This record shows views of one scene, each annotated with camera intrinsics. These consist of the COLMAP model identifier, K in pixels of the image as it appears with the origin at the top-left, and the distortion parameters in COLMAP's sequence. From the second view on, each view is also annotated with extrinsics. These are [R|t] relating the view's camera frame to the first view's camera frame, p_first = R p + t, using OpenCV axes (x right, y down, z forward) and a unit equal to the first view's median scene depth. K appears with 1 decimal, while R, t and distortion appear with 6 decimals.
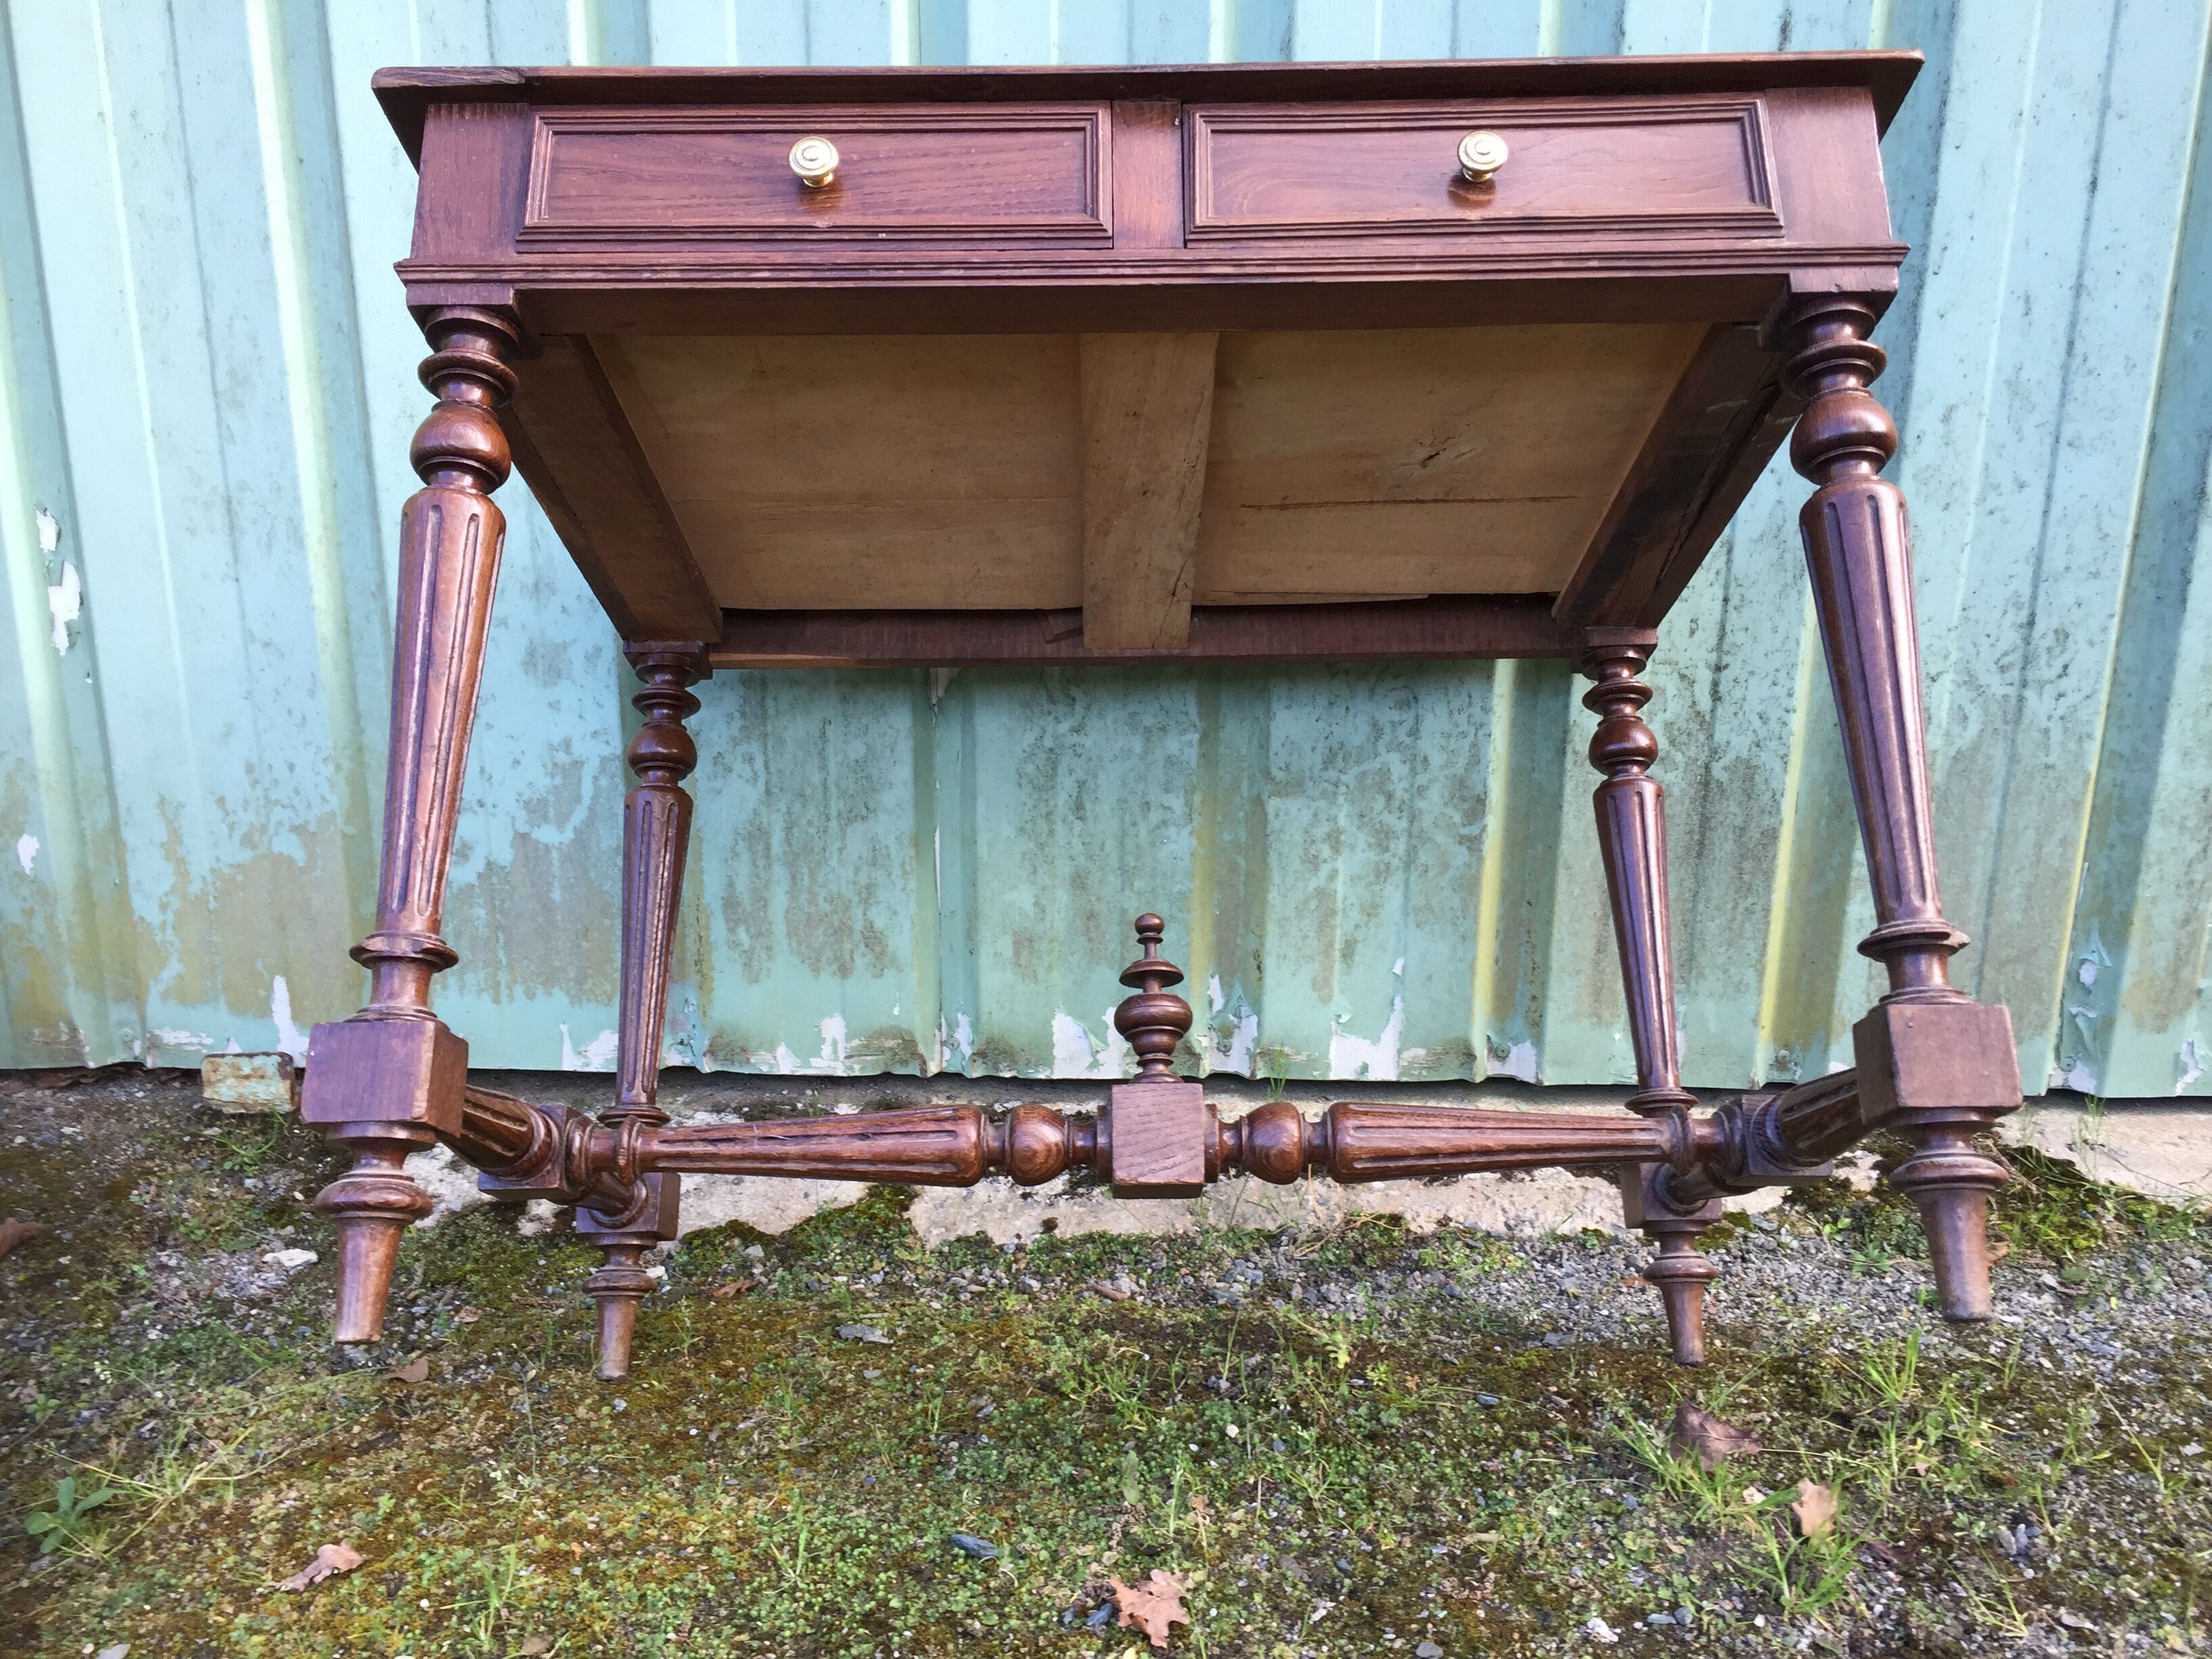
lens RADIAL K [[1890.8, 0, 1117.8], [0, 1890.8, 830.6], [0, 0, 1]] dist [0.081116, -0.103960]
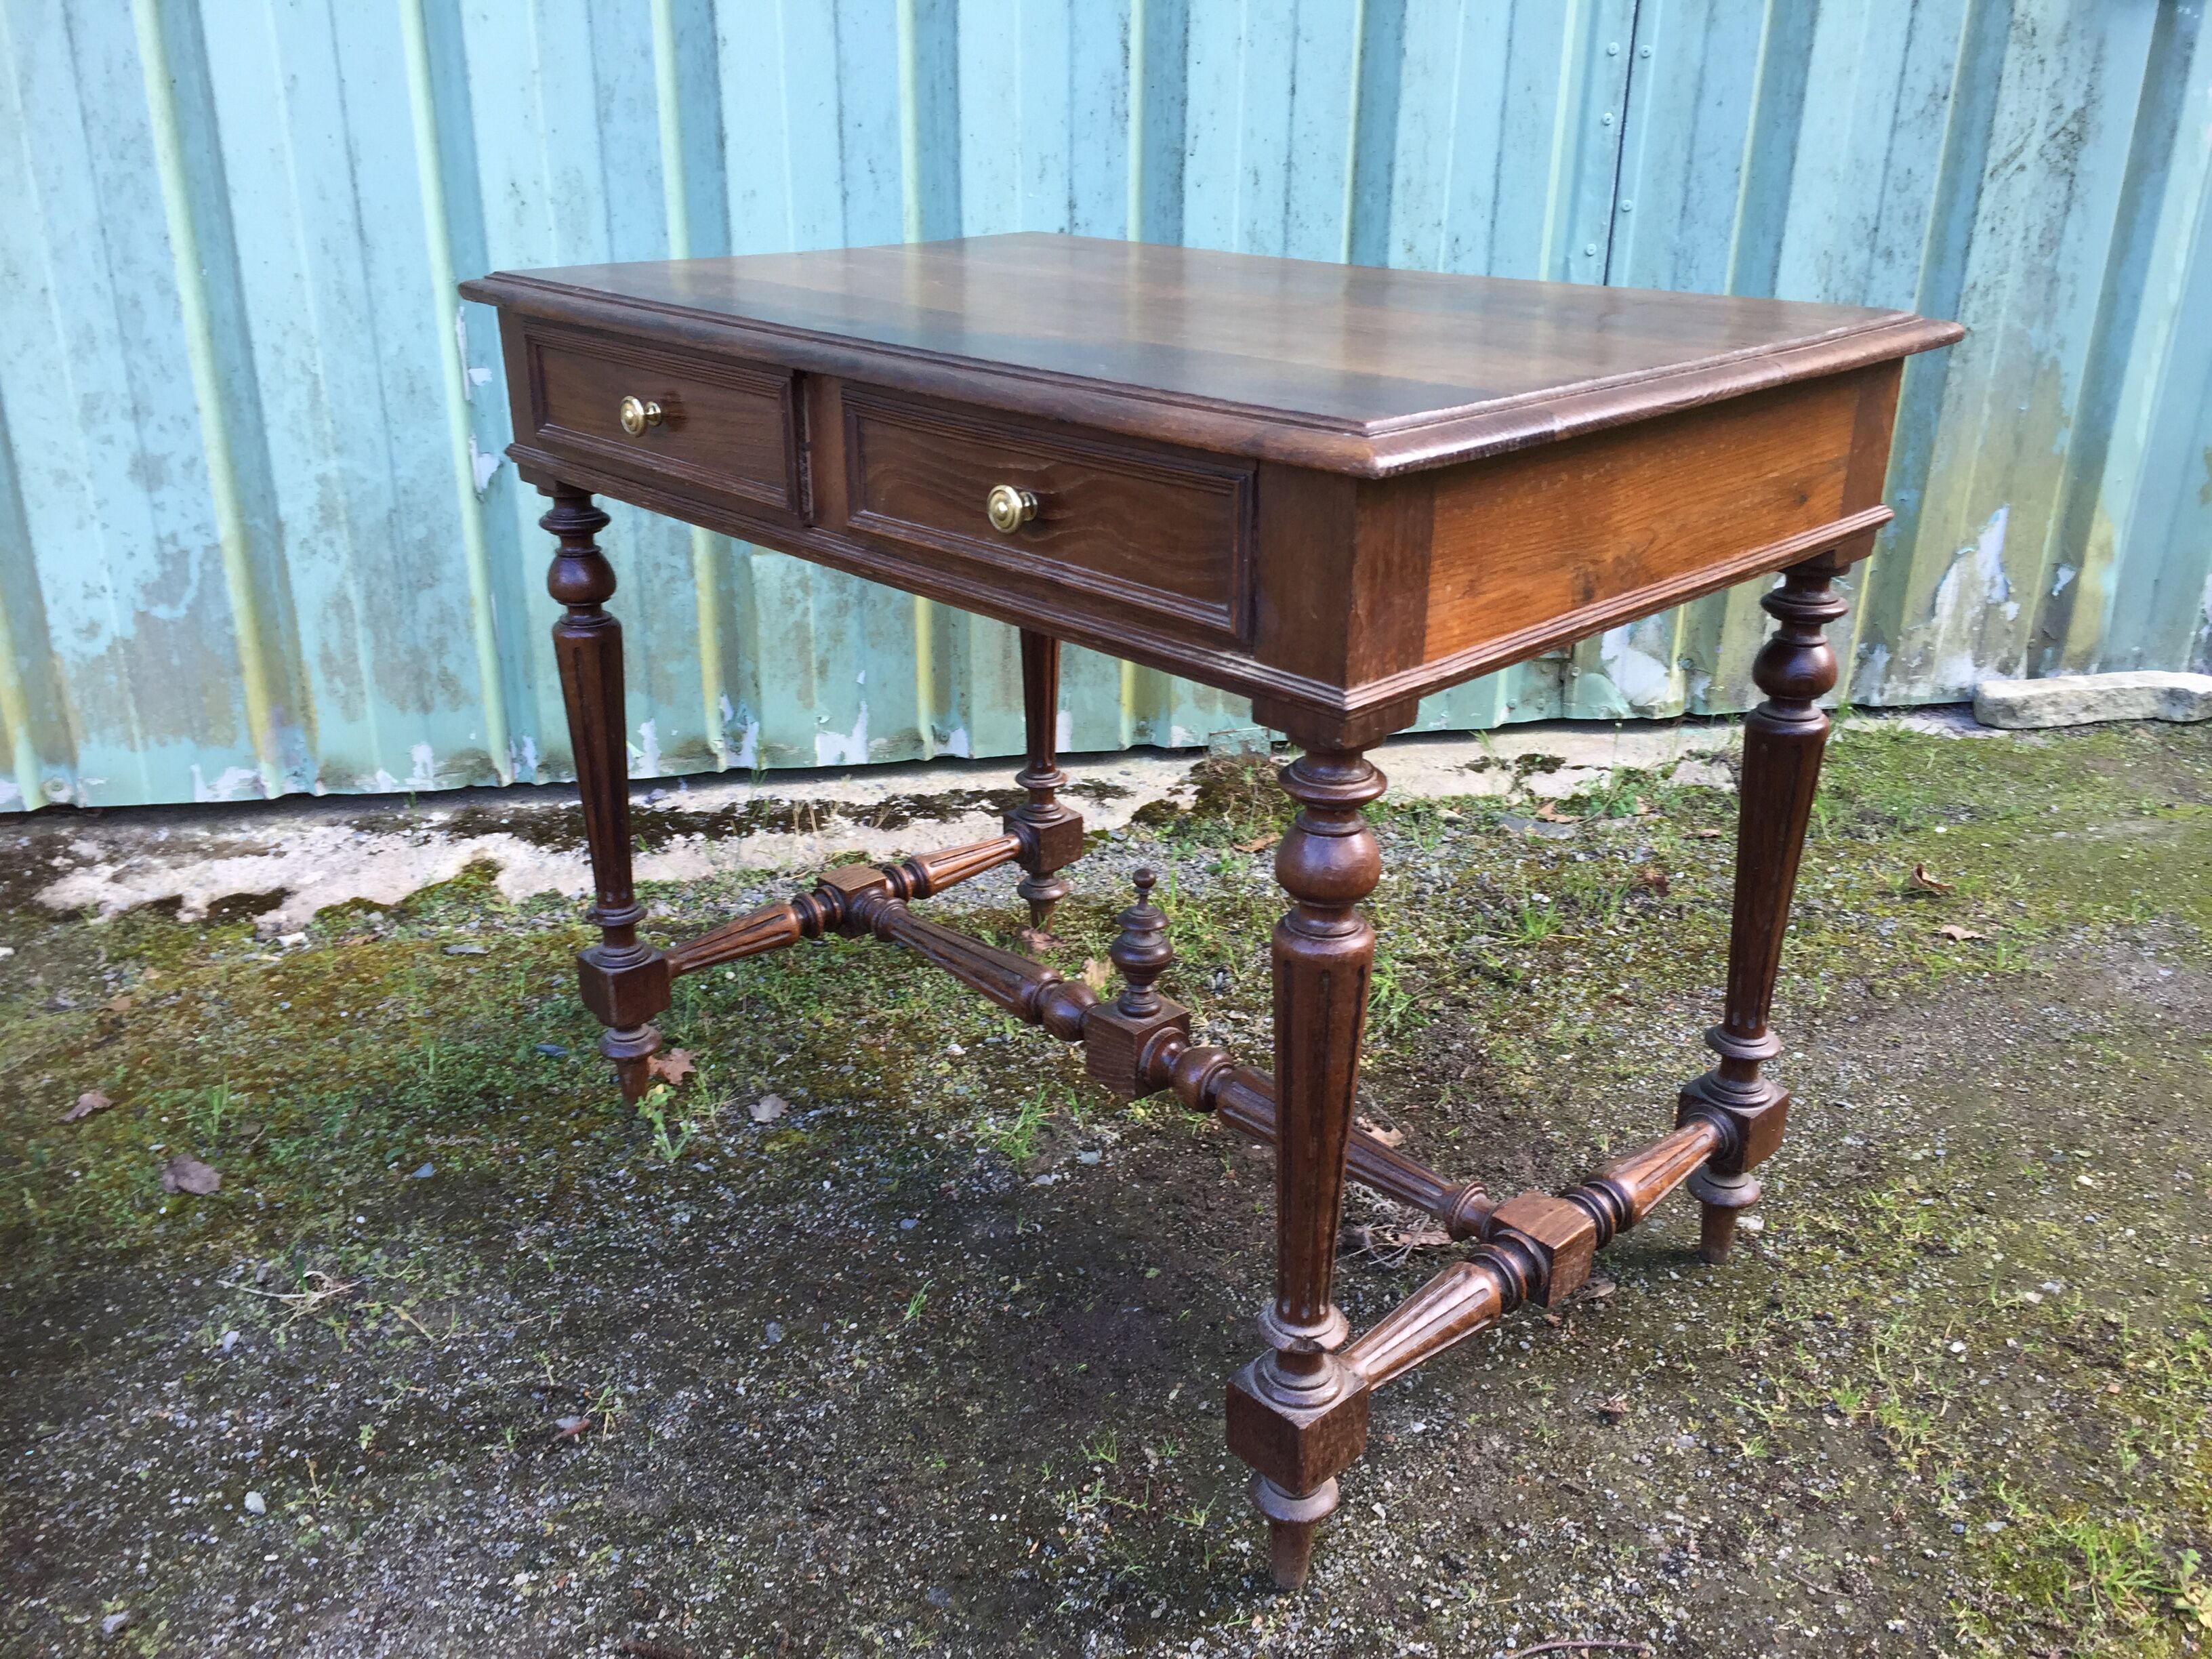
lens RADIAL K [[1875.0, 0, 1117.6], [0, 1875.0, 815.1], [0, 0, 1]] dist [0.077245, -0.104909]
pose [[0.976703, -0.077570, 0.200084, 0.057660], [0.056533, 0.992455, 0.108798, 0.037573], [-0.207014, -0.094952, 0.973719, -0.395567]]
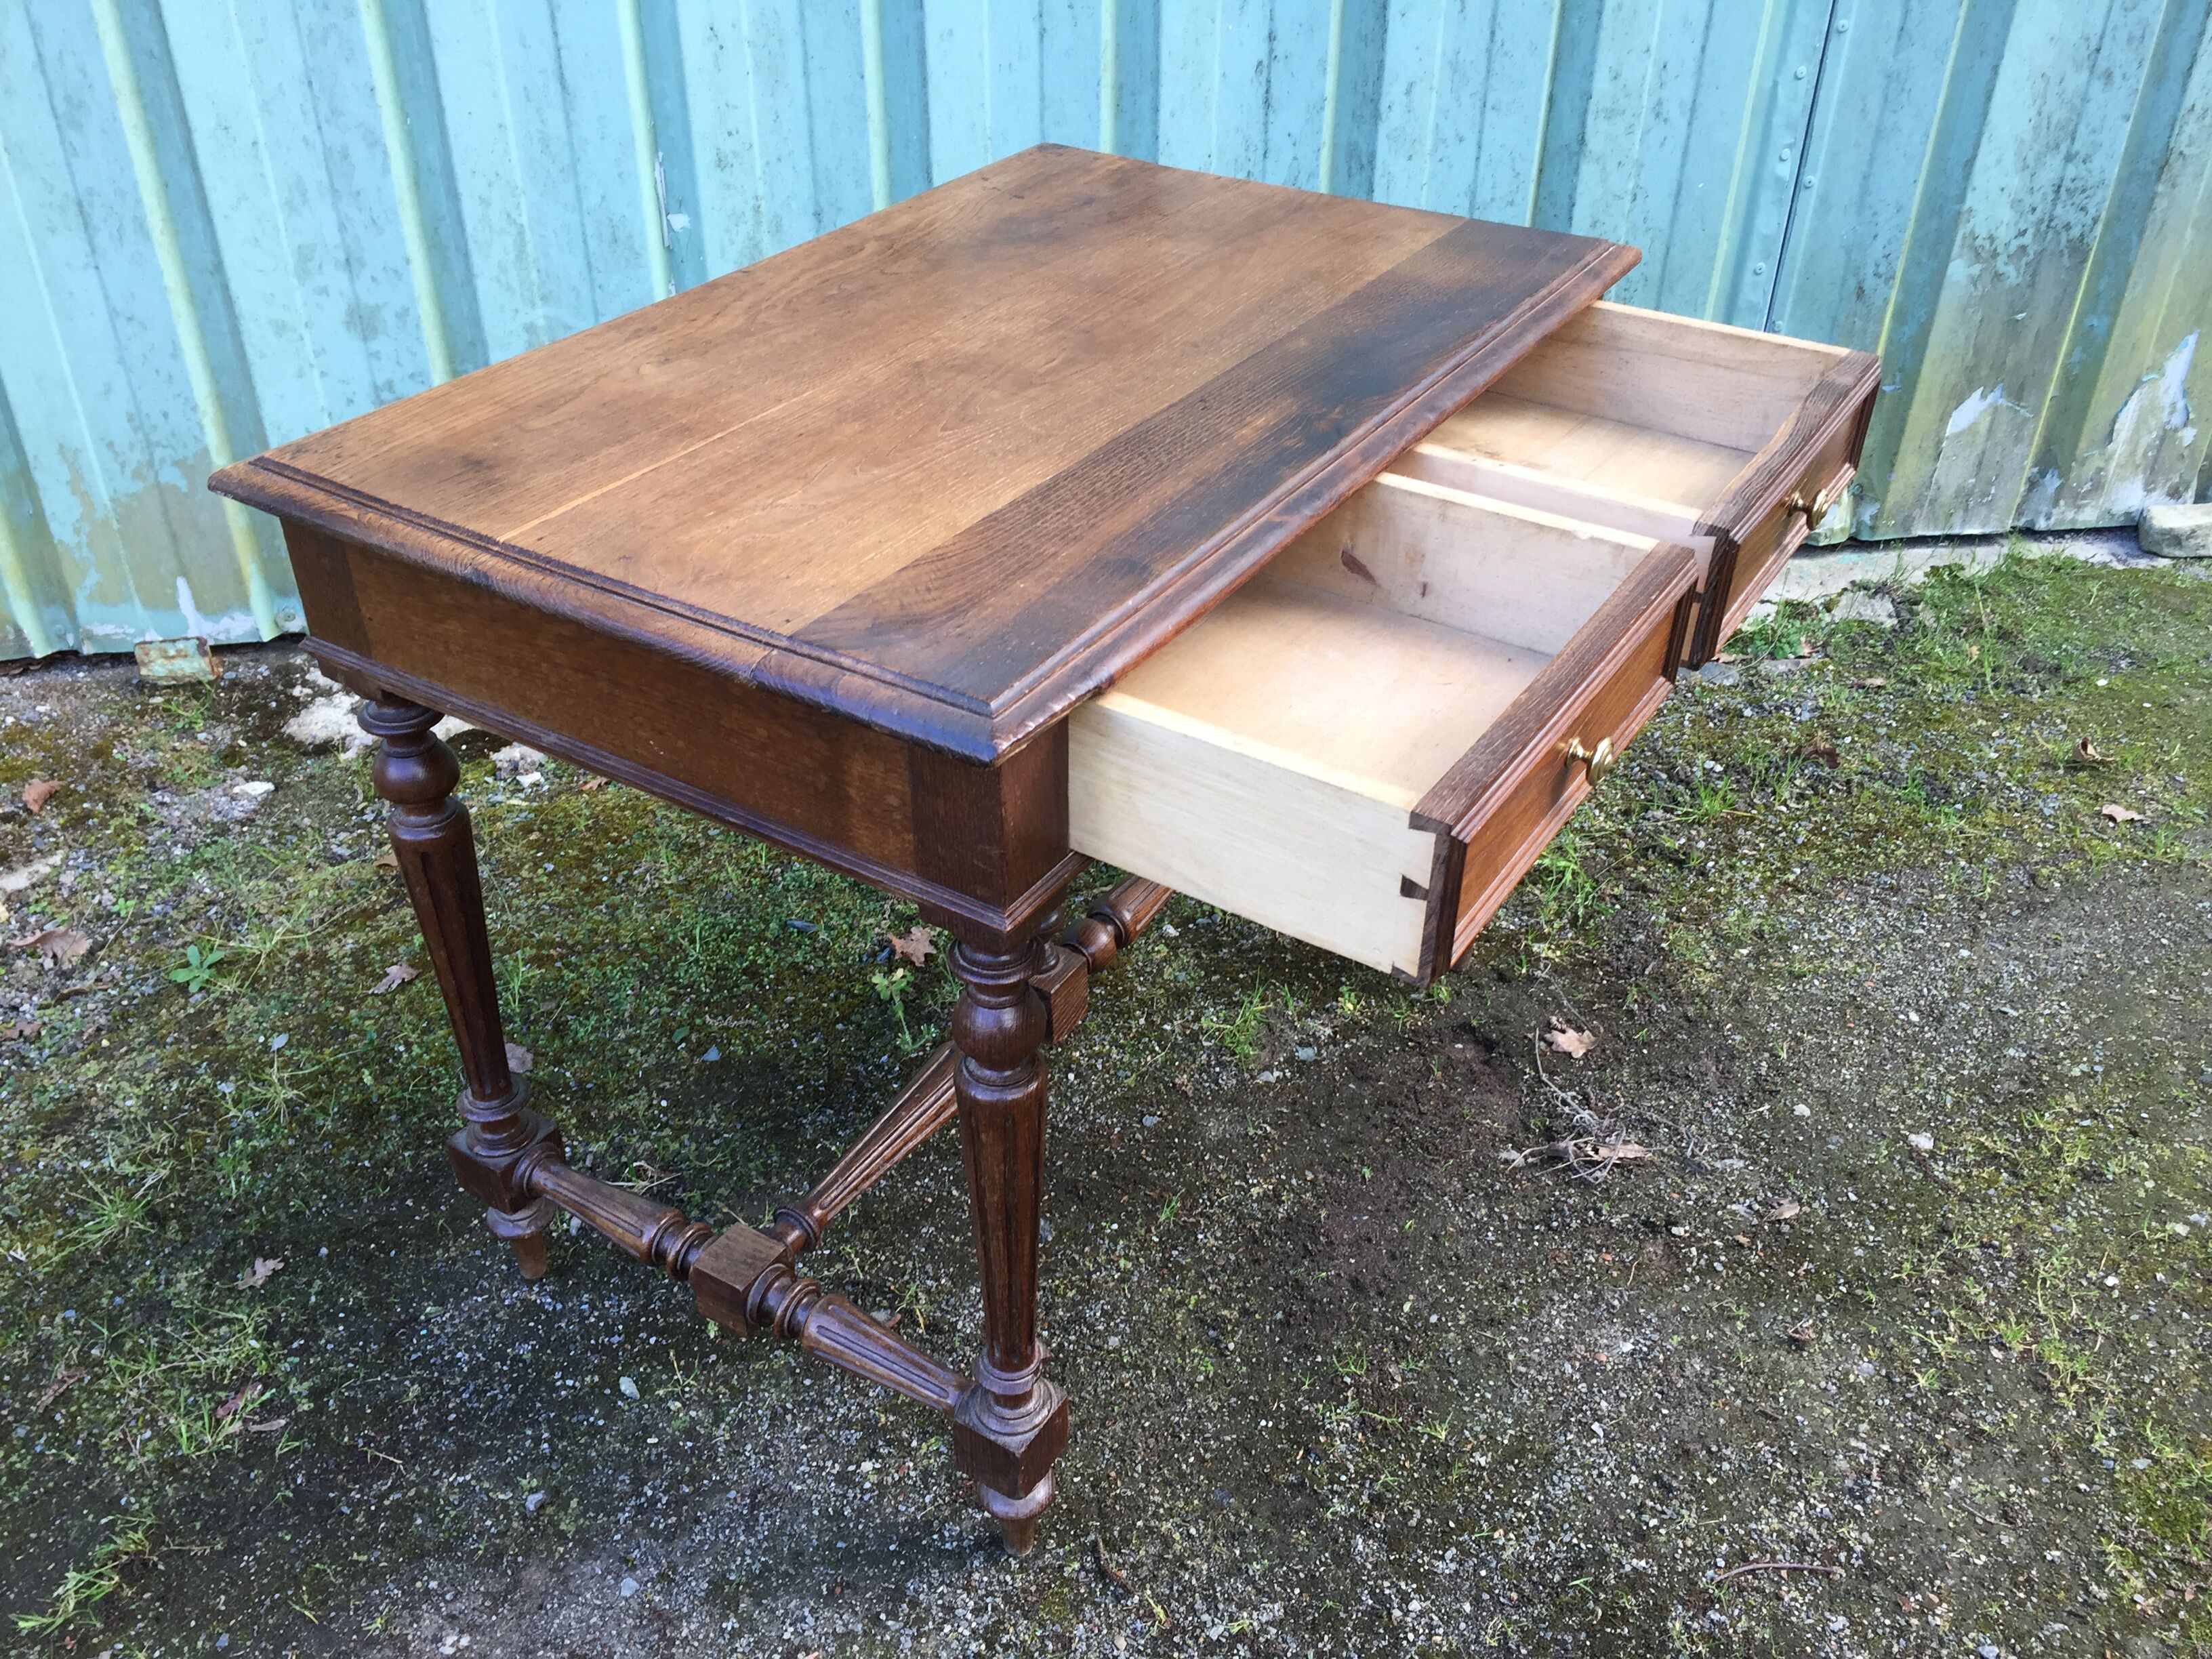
lens RADIAL K [[1859.1, 0, 1115.1], [0, 1859.1, 839.1], [0, 0, 1]] dist [0.081410, -0.114263]
pose [[0.983464, -0.098431, 0.152018, -0.034464], [0.047219, 0.949737, 0.309468, -0.136138], [-0.174838, -0.297173, 0.938680, -0.400283]]
